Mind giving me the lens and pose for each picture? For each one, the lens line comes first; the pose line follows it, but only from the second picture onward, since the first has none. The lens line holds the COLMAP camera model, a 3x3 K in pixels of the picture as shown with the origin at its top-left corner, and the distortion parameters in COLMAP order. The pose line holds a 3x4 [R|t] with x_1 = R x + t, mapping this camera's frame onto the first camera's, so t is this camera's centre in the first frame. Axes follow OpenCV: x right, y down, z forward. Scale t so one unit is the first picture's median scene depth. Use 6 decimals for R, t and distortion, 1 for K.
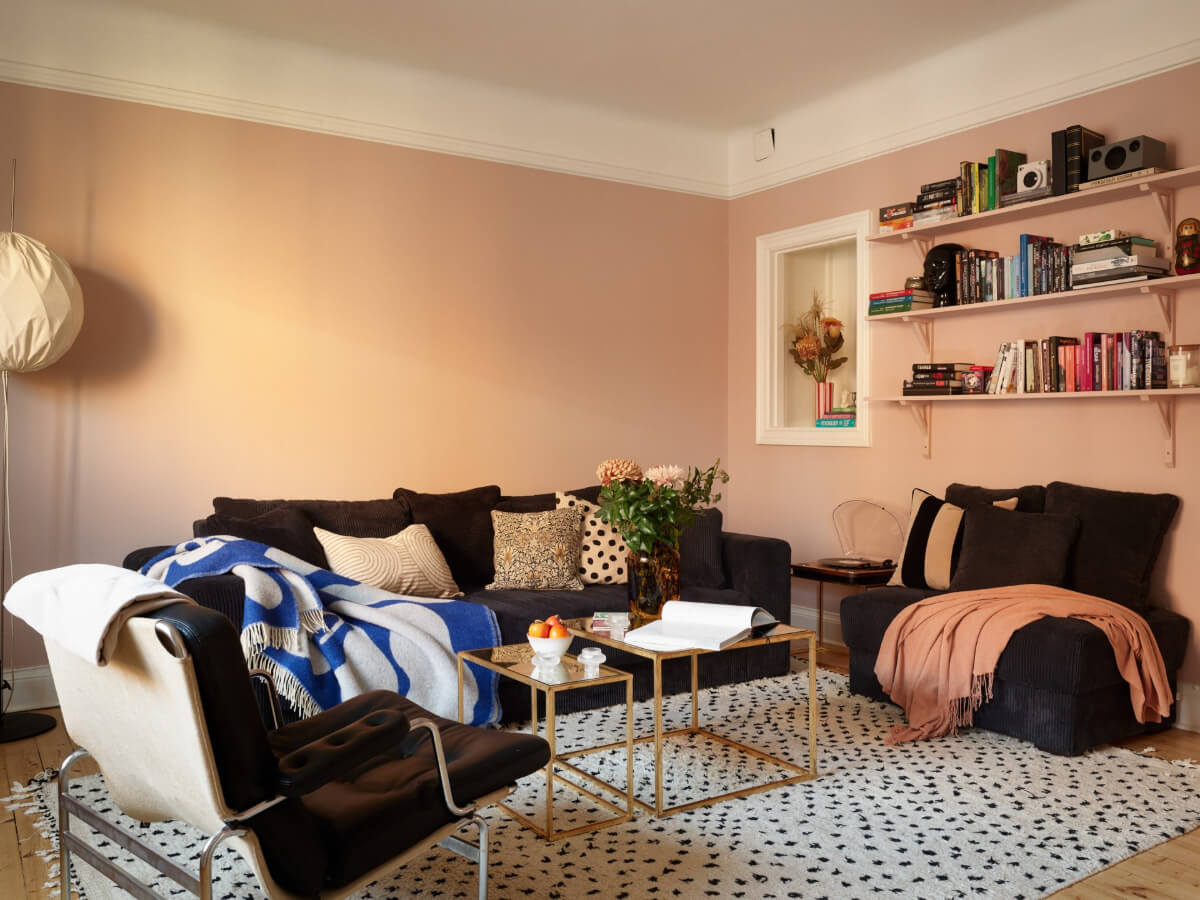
lens RADIAL K [[1005.1, 0, 600.0], [0, 1005.1, 450.0], [0, 0, 1]] dist [-0.008342, -0.019725]
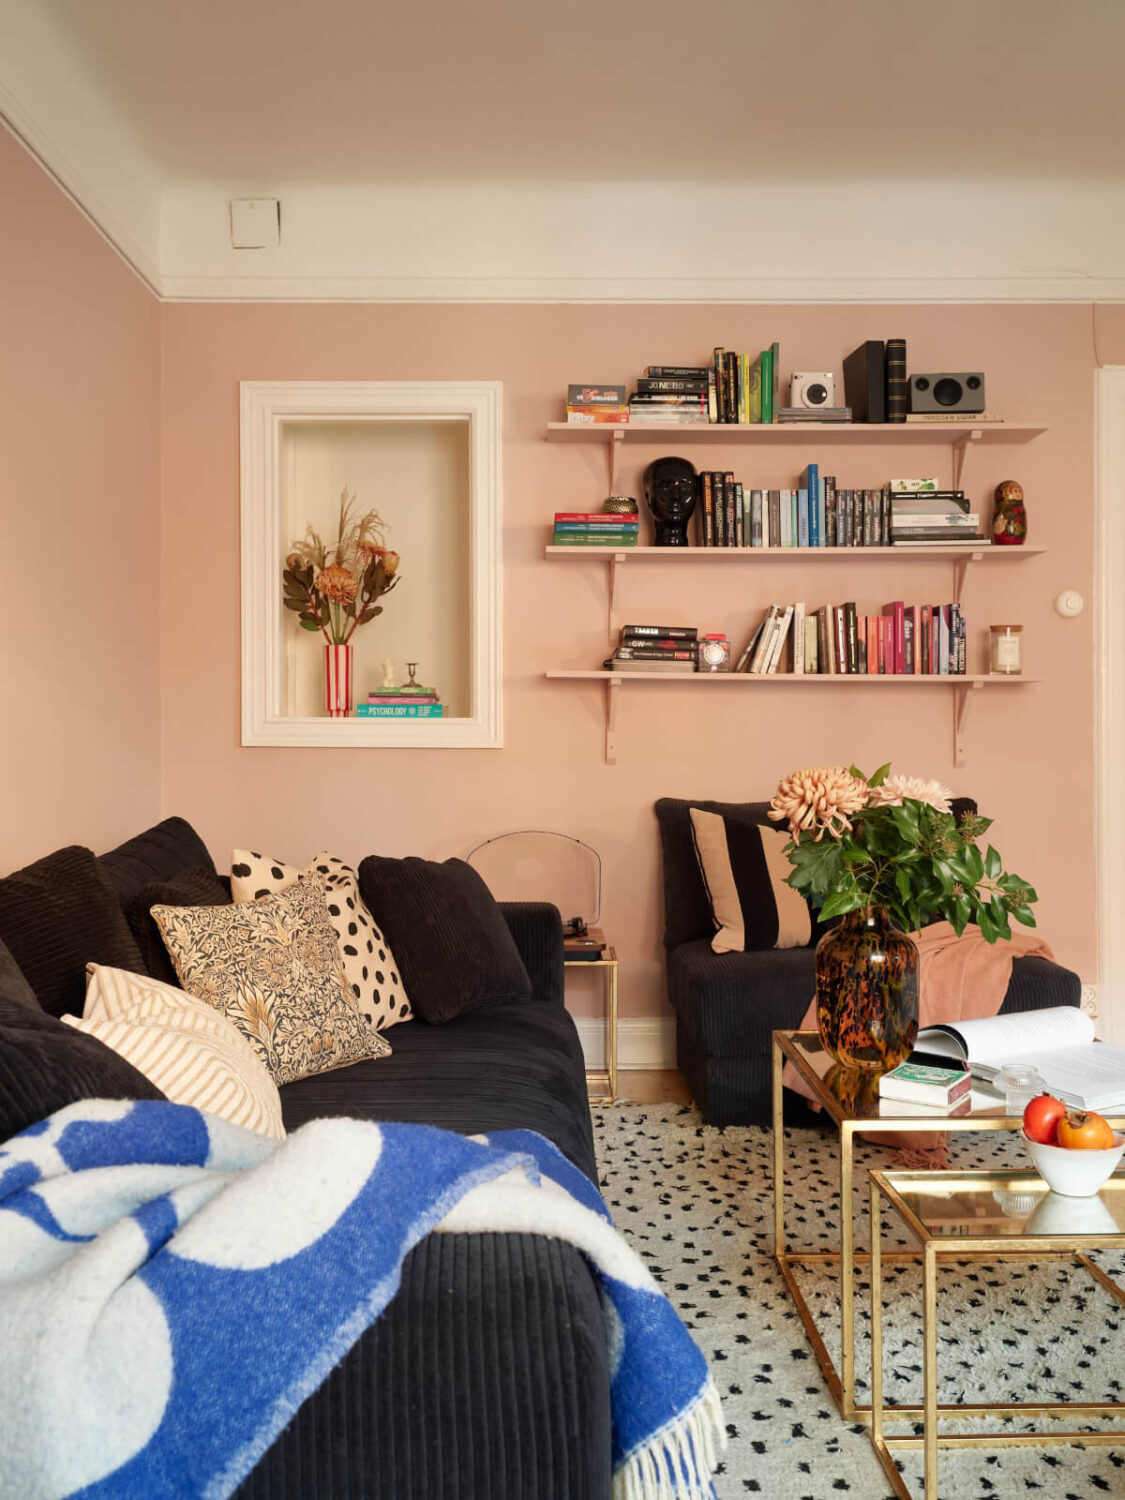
lens RADIAL K [[1283.7, 0, 562.5], [0, 1283.7, 750.0], [0, 0, 1]] dist [-0.002551, 0.000107]
pose [[0.540776, -0.005322, 0.841150, -0.506872], [0.013777, 0.999902, -0.002531, 0.000797], [-0.841054, 0.012957, 0.540796, 0.649000]]
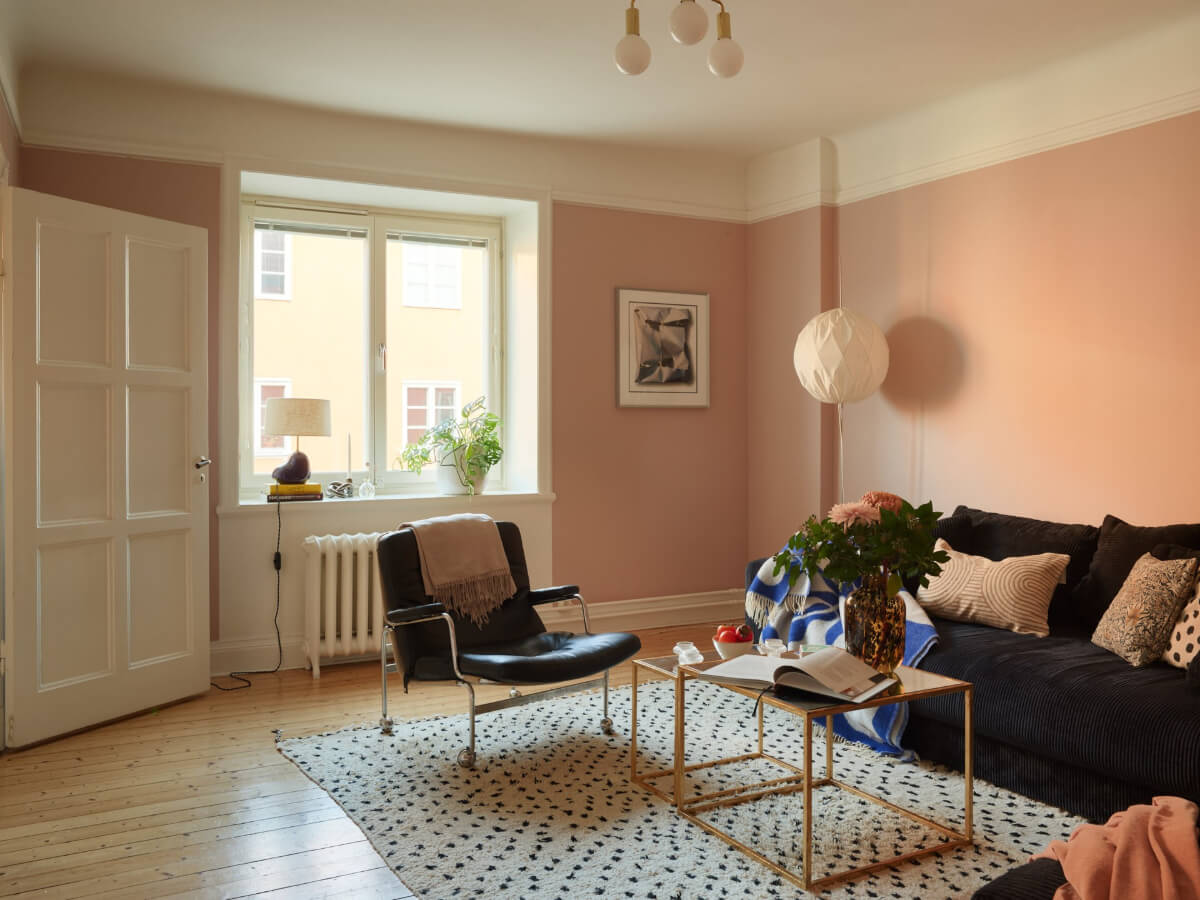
lens RADIAL K [[1020.8, 0, 602.2], [0, 1020.8, 433.8], [0, 0, 1]] dist [-0.033999, 0.004756]
pose [[-0.060304, 0.010137, -0.998129, 0.832218], [-0.013158, 0.999853, 0.010949, -0.043619], [0.998093, 0.013794, -0.060162, 0.694671]]
